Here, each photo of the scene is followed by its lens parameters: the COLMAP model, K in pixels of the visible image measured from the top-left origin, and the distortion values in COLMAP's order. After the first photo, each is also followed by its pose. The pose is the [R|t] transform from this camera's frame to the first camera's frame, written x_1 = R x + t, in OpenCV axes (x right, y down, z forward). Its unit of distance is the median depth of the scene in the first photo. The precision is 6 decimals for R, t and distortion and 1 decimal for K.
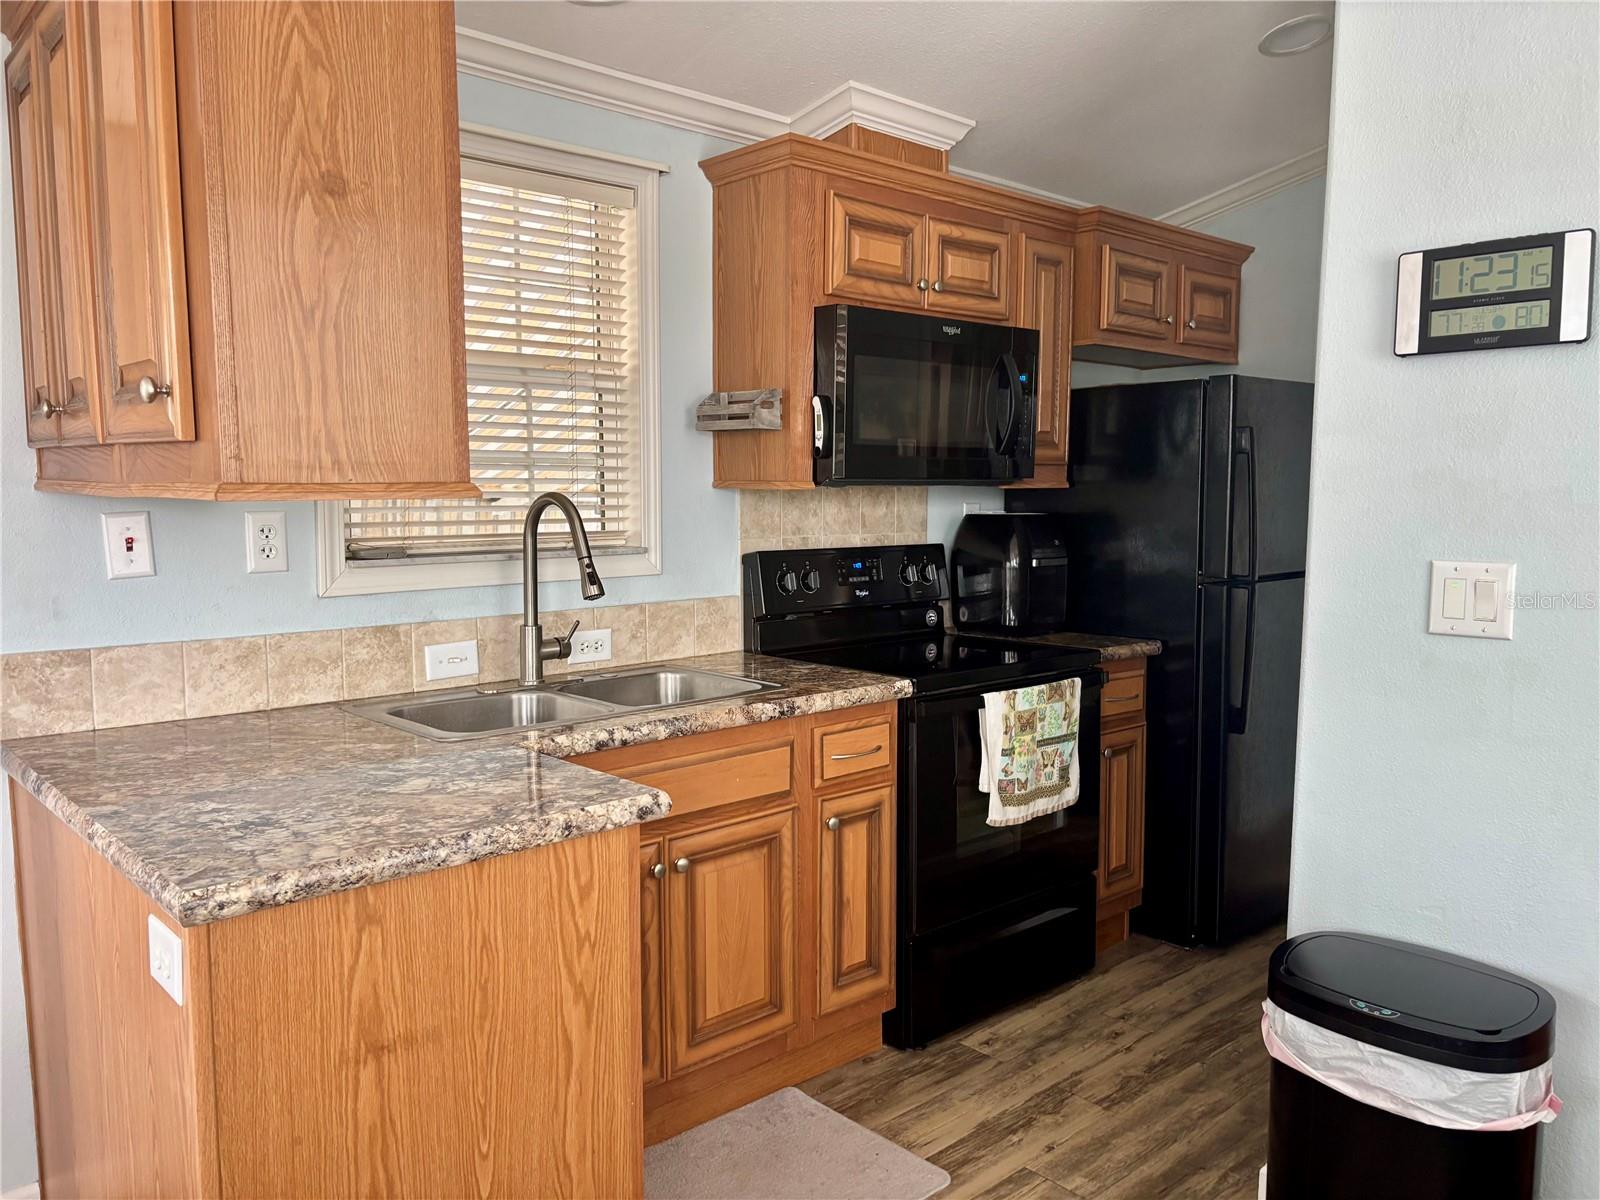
lens RADIAL K [[1204.0, 0, 803.7], [0, 1204.0, 609.6], [0, 0, 1]] dist [0.046962, -0.044638]
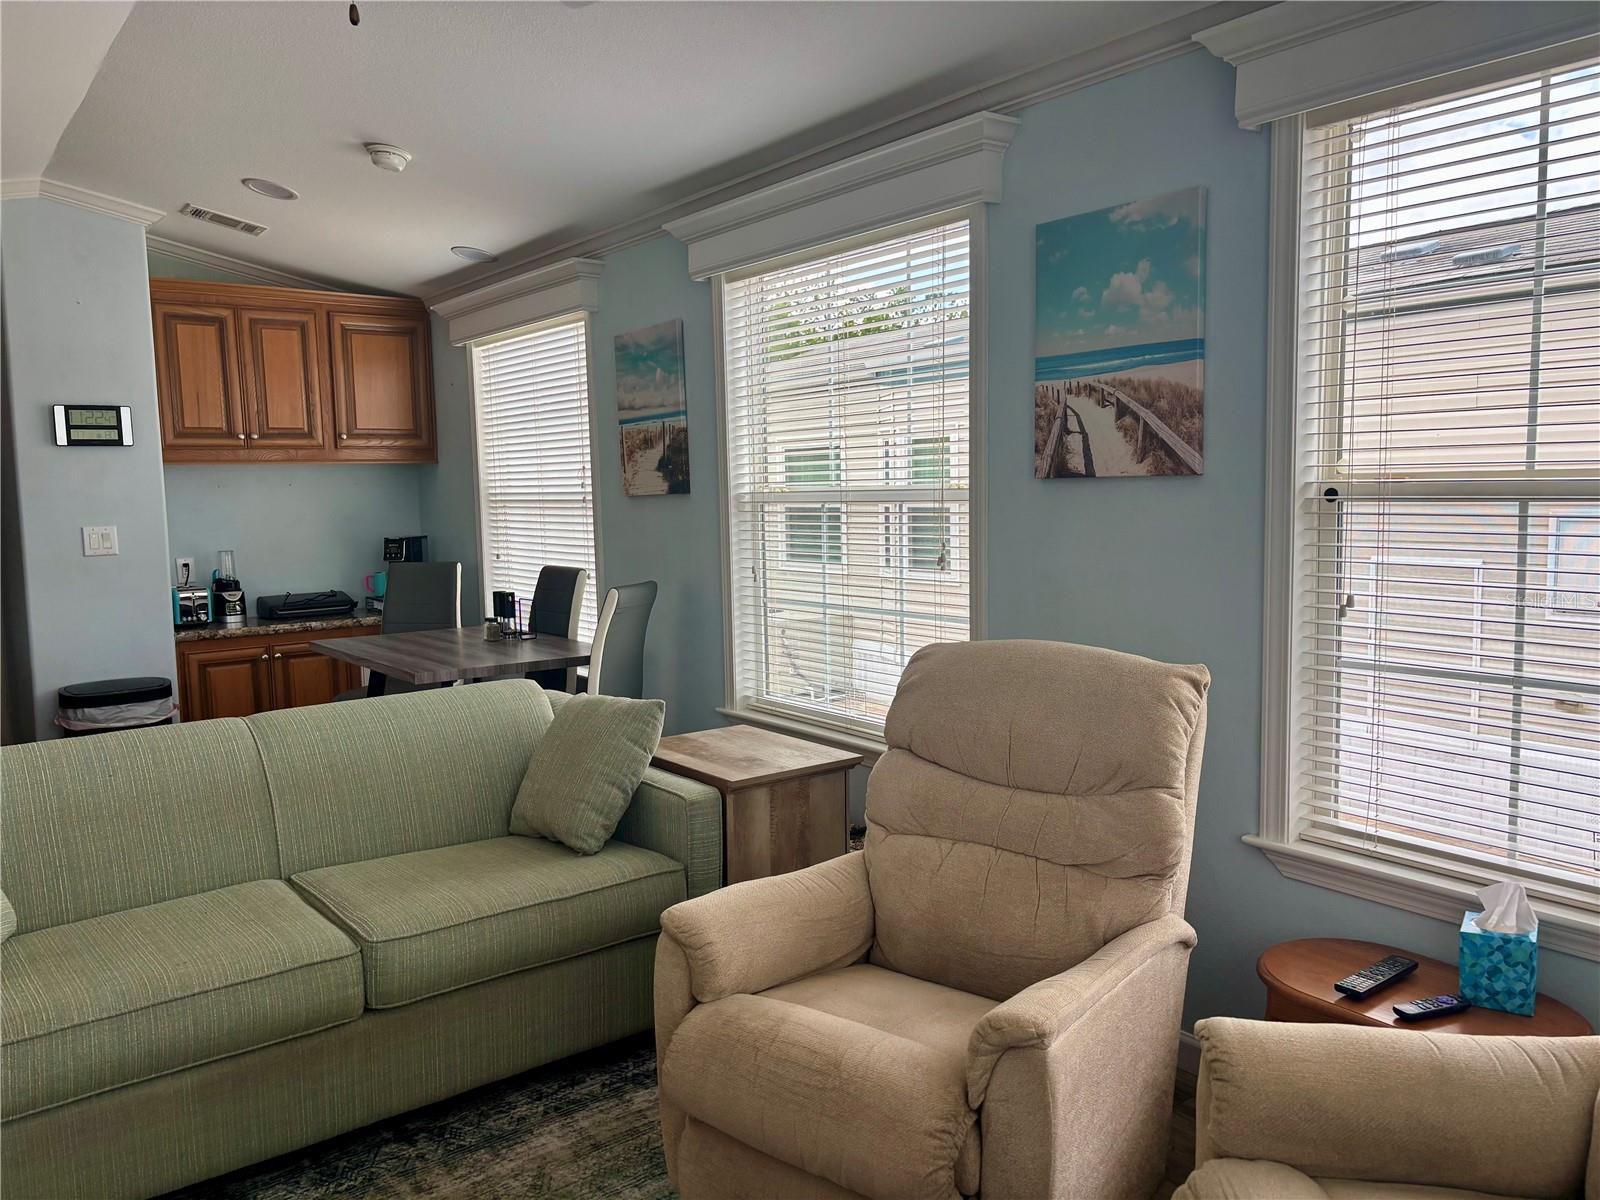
lens RADIAL K [[1204.0, 0, 795.1], [0, 1204.0, 605.2], [0, 0, 1]] dist [0.046962, -0.044638]
pose [[0.093448, -0.103047, 0.990277, -1.321631], [0.122413, 0.988272, 0.091287, 0.049684], [-0.988070, 0.112692, 0.104966, -0.501770]]
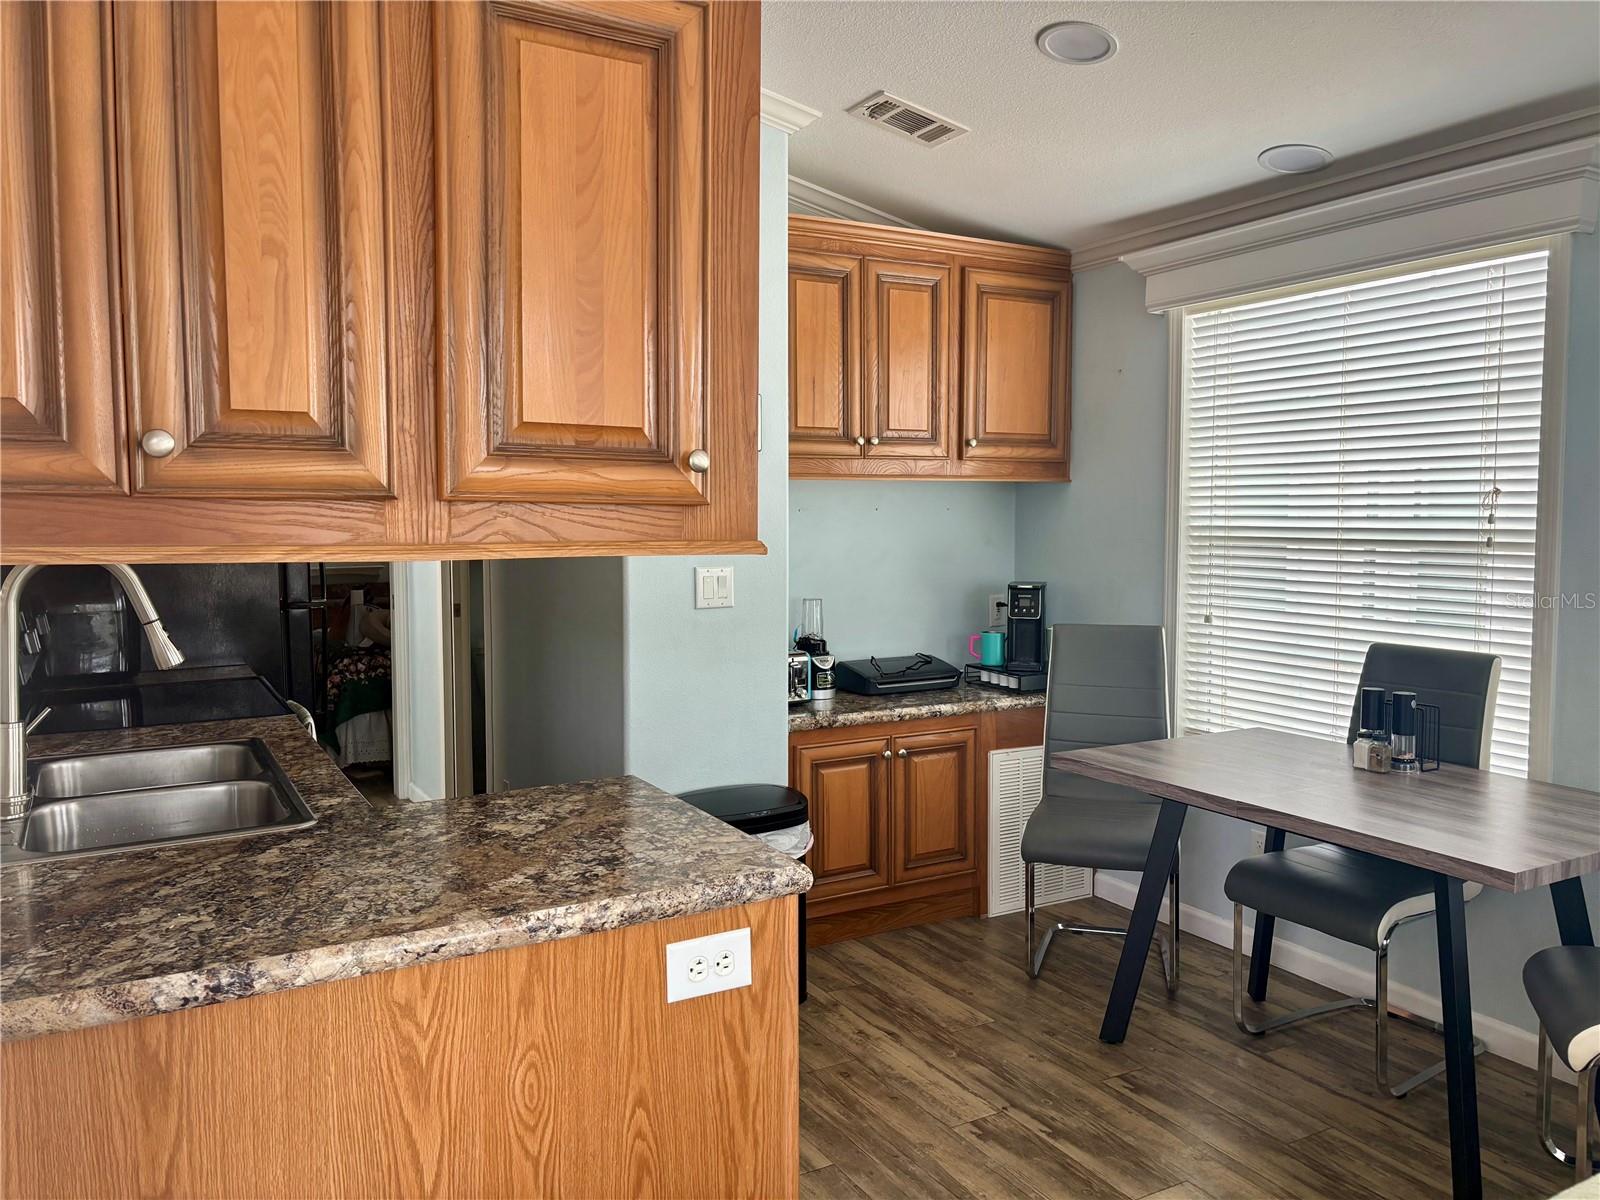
lens RADIAL K [[1204.0, 0, 801.2], [0, 1204.0, 595.3], [0, 0, 1]] dist [0.046962, -0.044638]
pose [[0.223616, -0.071873, 0.972024, -0.801487], [0.102673, 0.993466, 0.049839, -0.050077], [-0.969255, 0.088656, 0.229534, 0.325740]]
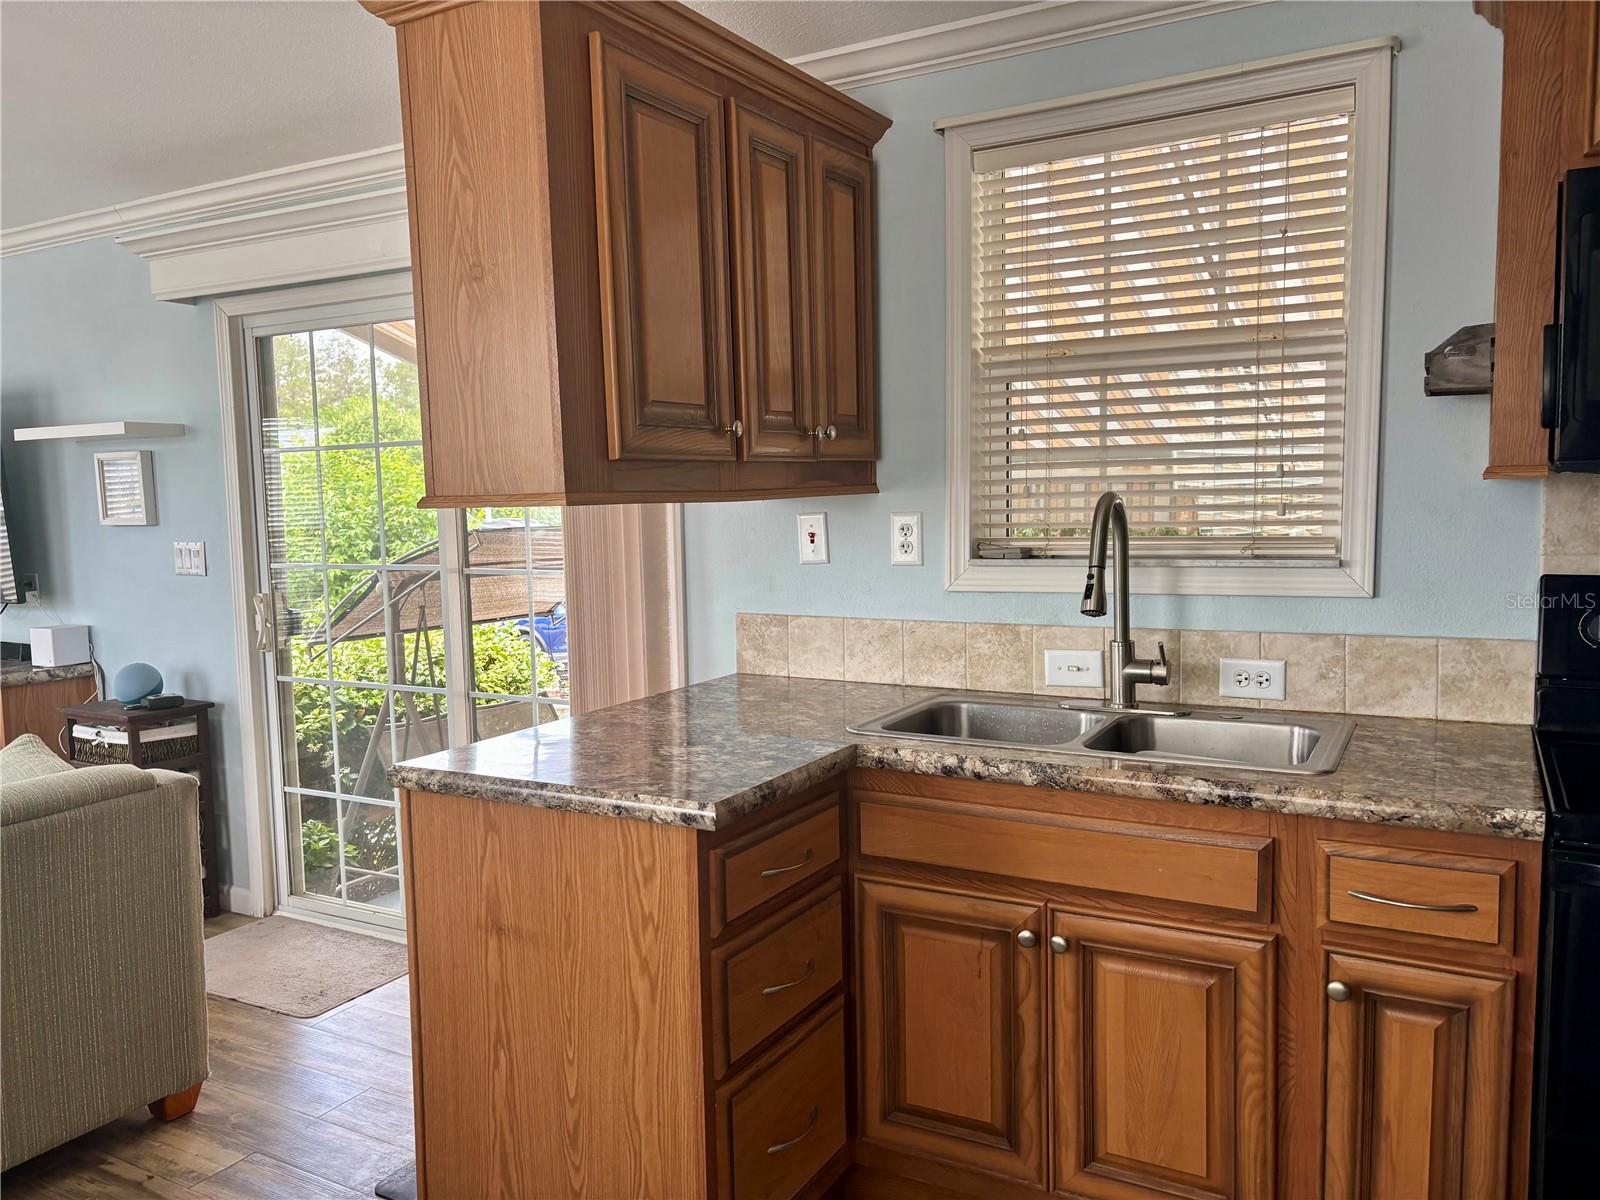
lens RADIAL K [[1204.0, 0, 797.6], [0, 1204.0, 601.2], [0, 0, 1]] dist [0.046962, -0.044638]
pose [[0.314818, 0.079707, -0.945799, 0.507849], [-0.076547, 0.995354, 0.058404, -0.047012], [0.946060, 0.054011, 0.319456, 0.463477]]
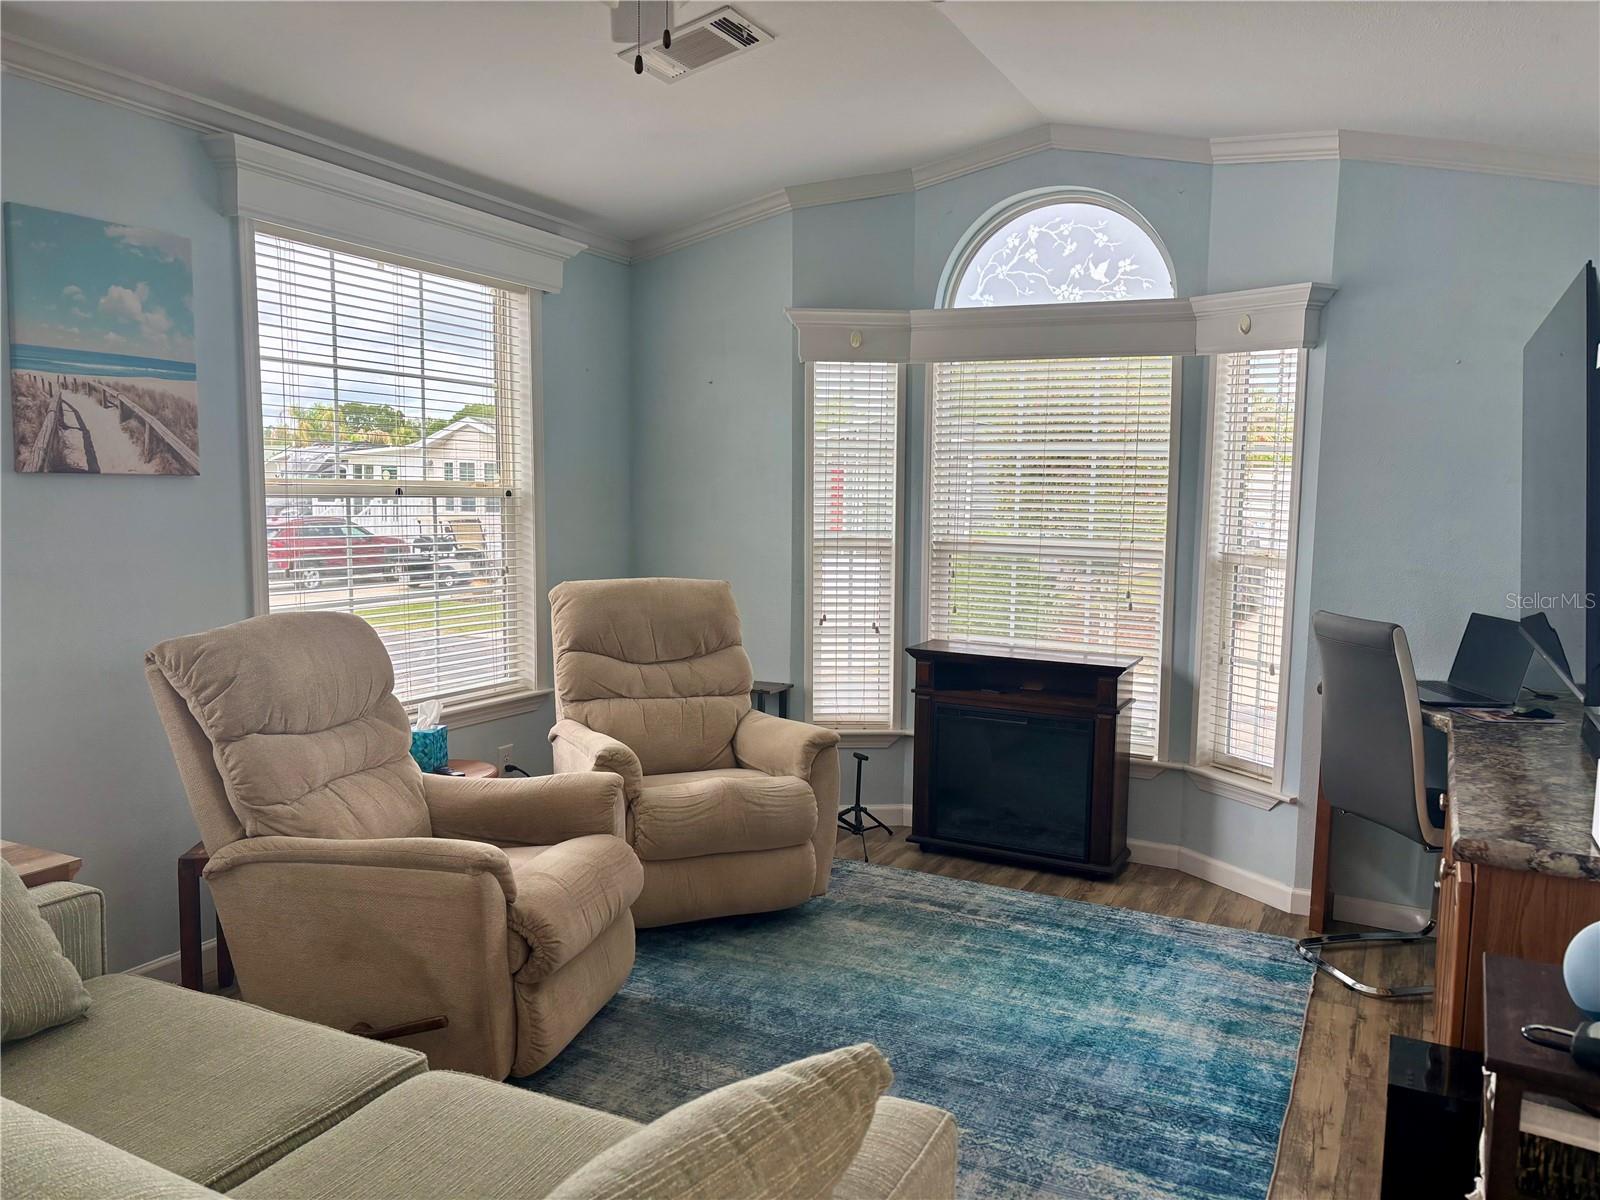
lens RADIAL K [[1204.0, 0, 814.8], [0, 1204.0, 592.1], [0, 0, 1]] dist [0.046962, -0.044638]
pose [[-0.935188, 0.011428, -0.353966, -0.503341], [-0.056787, 0.981708, 0.181727, -0.057934], [0.349568, 0.190050, -0.917433, 0.534640]]
